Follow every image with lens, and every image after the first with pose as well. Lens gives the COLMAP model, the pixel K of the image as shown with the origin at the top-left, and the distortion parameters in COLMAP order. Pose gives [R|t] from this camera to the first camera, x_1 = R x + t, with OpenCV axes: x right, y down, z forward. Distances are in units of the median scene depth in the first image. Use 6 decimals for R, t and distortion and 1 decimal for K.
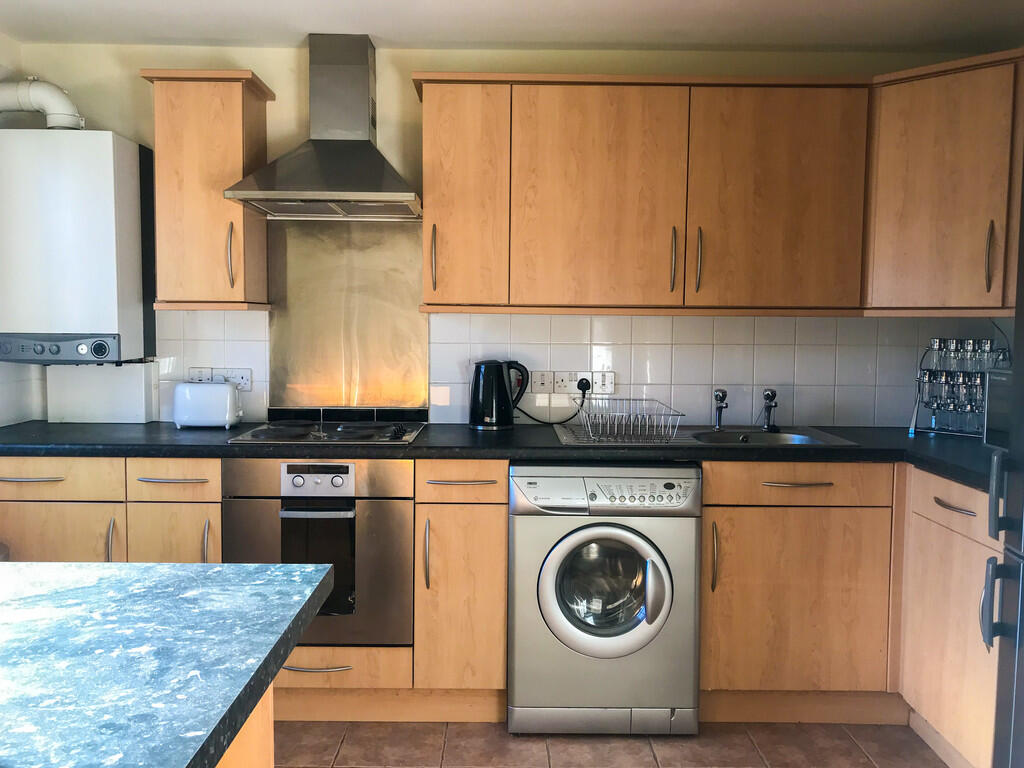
lens RADIAL K [[847.8, 0, 505.9], [0, 847.8, 384.9], [0, 0, 1]] dist [-0.002919, -0.009329]
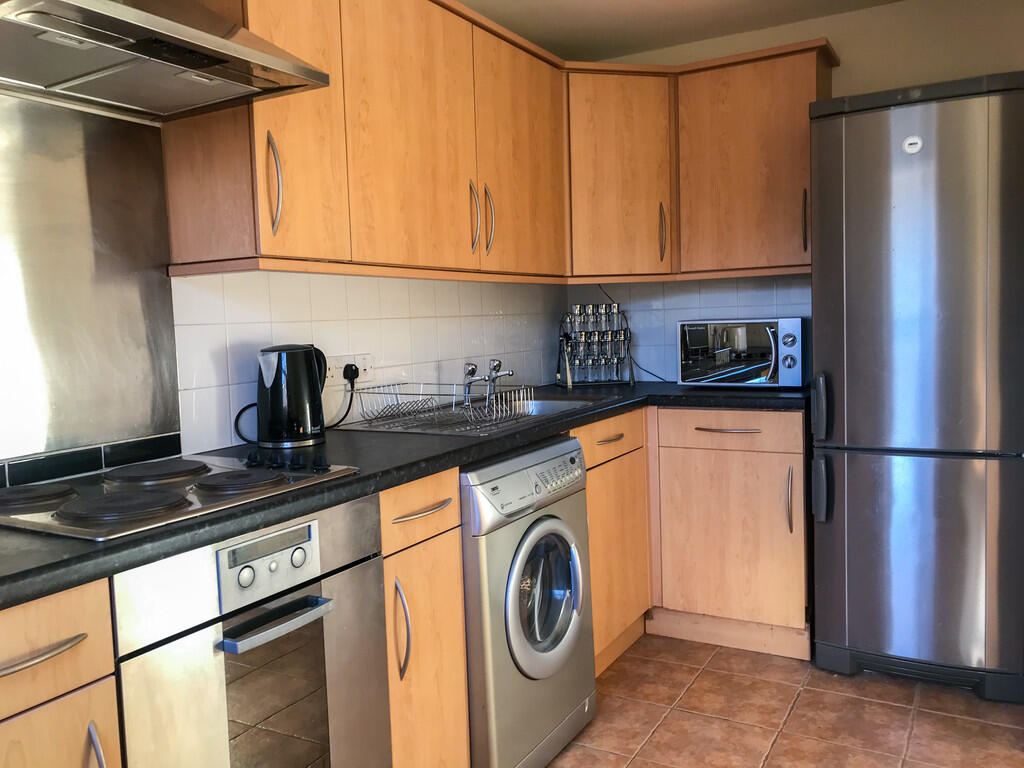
lens RADIAL K [[847.8, 0, 505.9], [0, 847.8, 384.9], [0, 0, 1]] dist [-0.002919, -0.009329]
pose [[0.482177, -0.093242, 0.871098, -0.590821], [0.102721, 0.993479, 0.049483, -0.014305], [-0.870031, 0.065620, 0.488611, 0.569118]]
